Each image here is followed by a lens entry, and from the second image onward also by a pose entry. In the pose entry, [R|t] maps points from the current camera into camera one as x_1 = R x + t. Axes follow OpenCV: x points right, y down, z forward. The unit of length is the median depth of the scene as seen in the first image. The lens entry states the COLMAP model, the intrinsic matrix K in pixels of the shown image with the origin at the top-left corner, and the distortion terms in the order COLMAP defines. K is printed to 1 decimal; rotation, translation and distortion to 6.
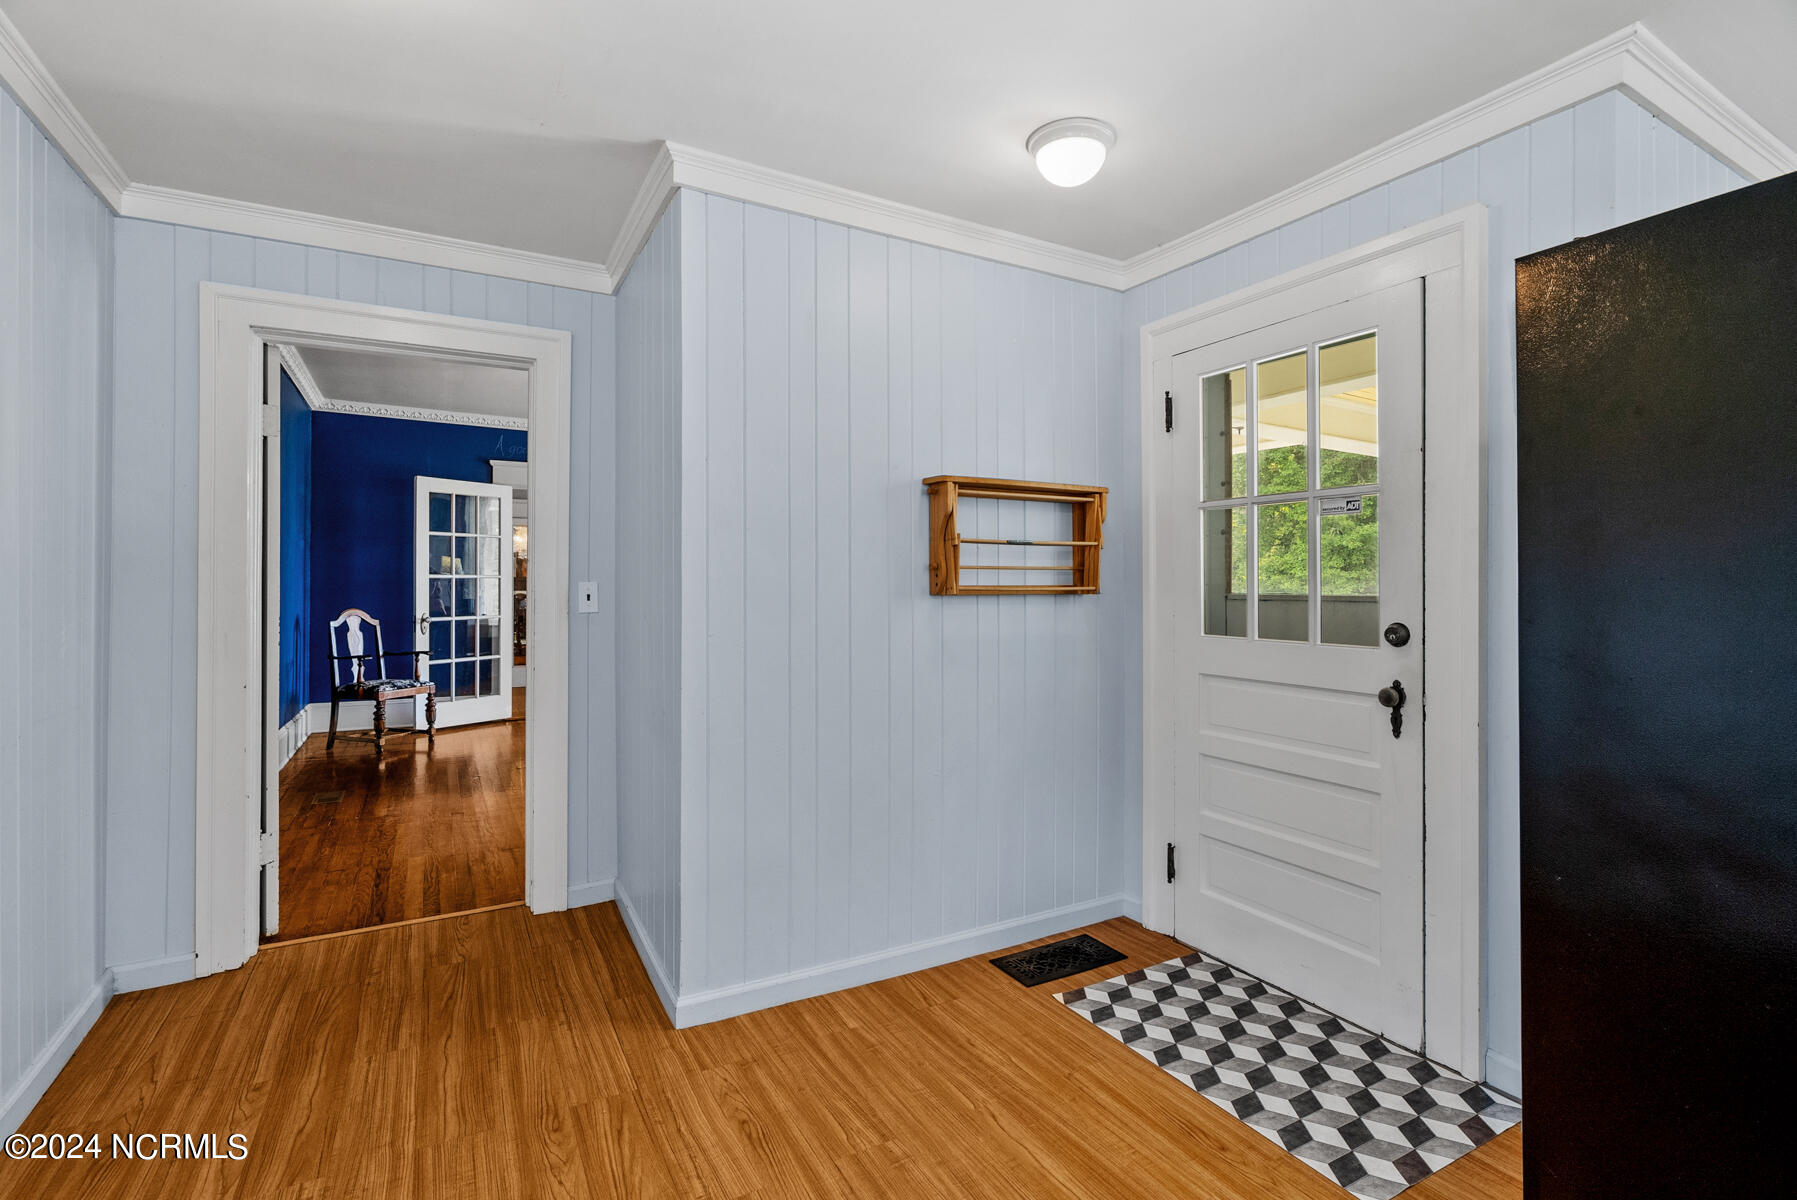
lens RADIAL K [[815.6, 0, 903.6], [0, 815.6, 590.9], [0, 0, 1]] dist [-0.000392, 0.000472]
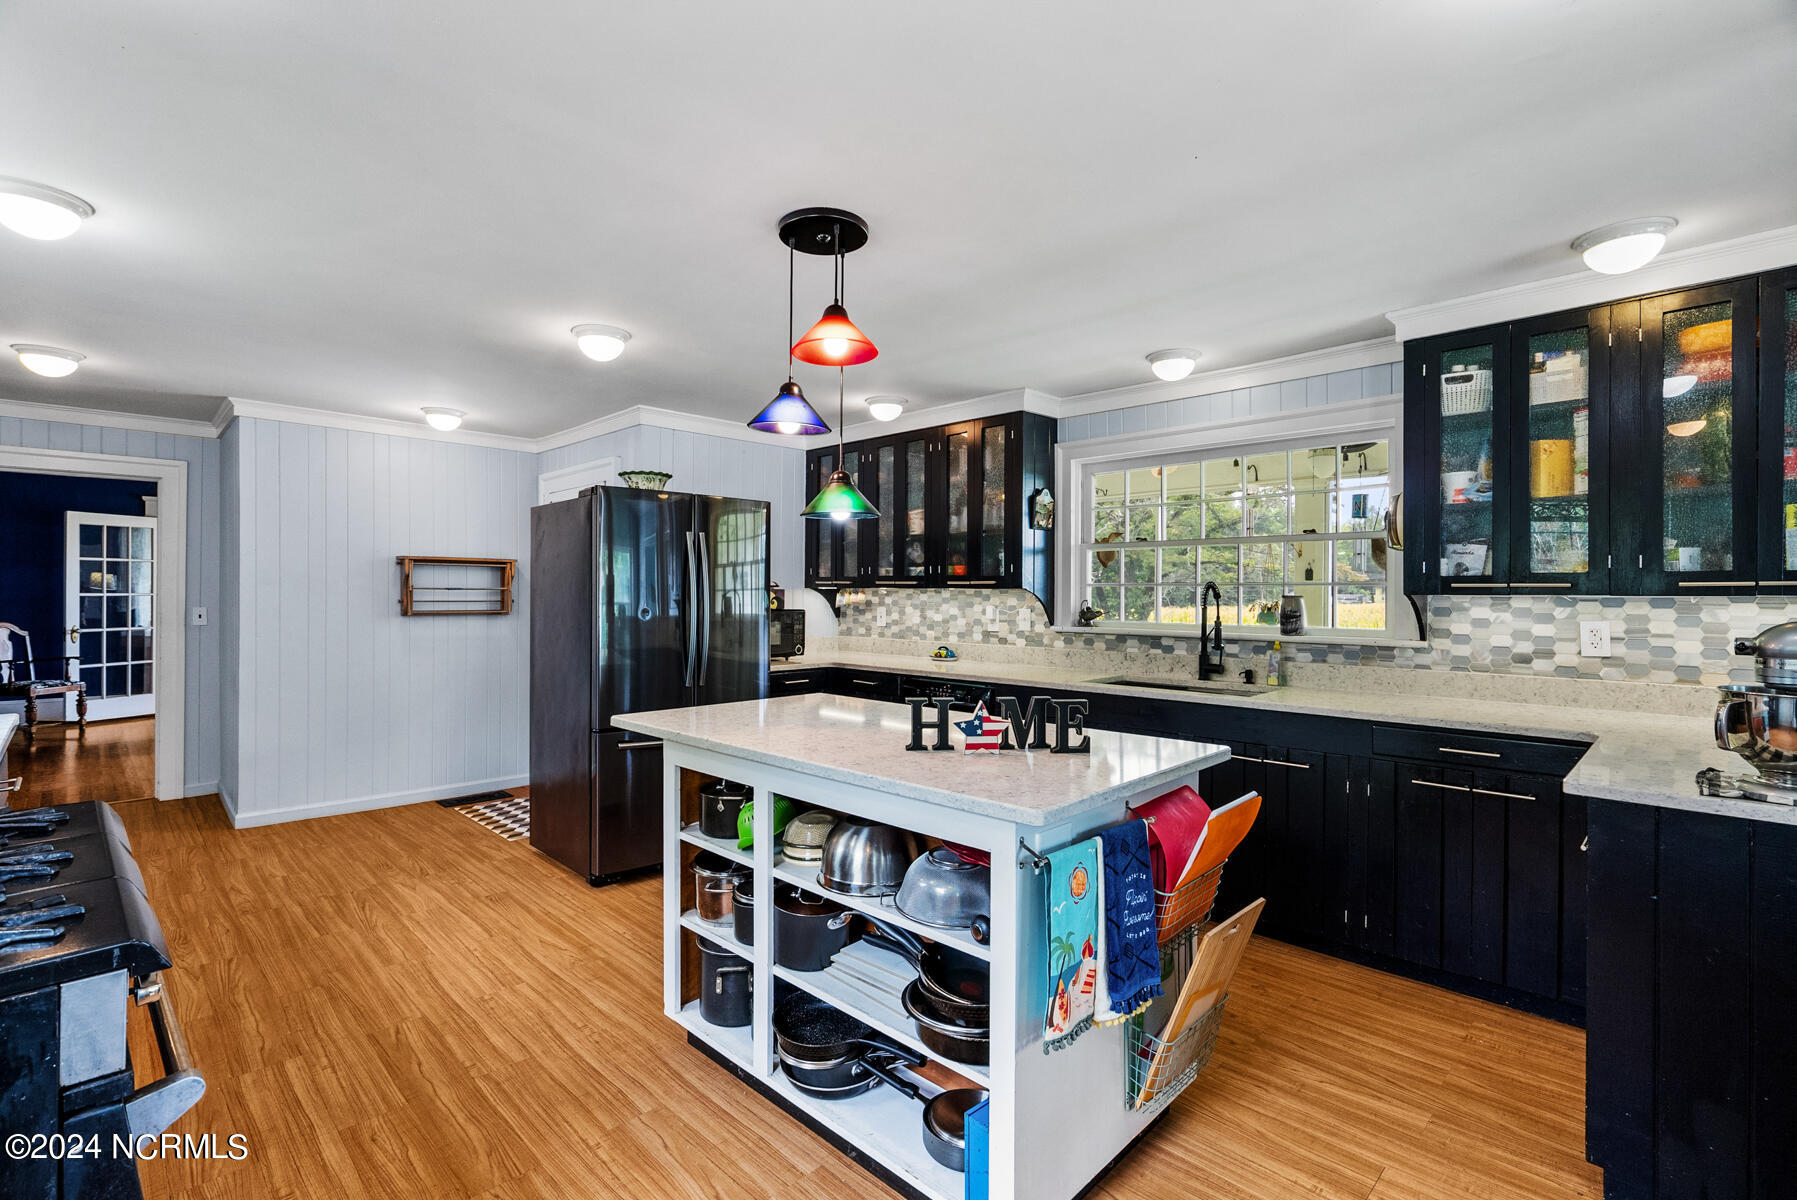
lens RADIAL K [[815.6, 0, 899.7], [0, 815.6, 599.5], [0, 0, 1]] dist [-0.000392, 0.000472]
pose [[0.964587, 0.002831, 0.263750, 0.268878], [-0.003162, 0.999995, 0.000831, -0.015746], [-0.263746, -0.001636, 0.964591, -0.482025]]
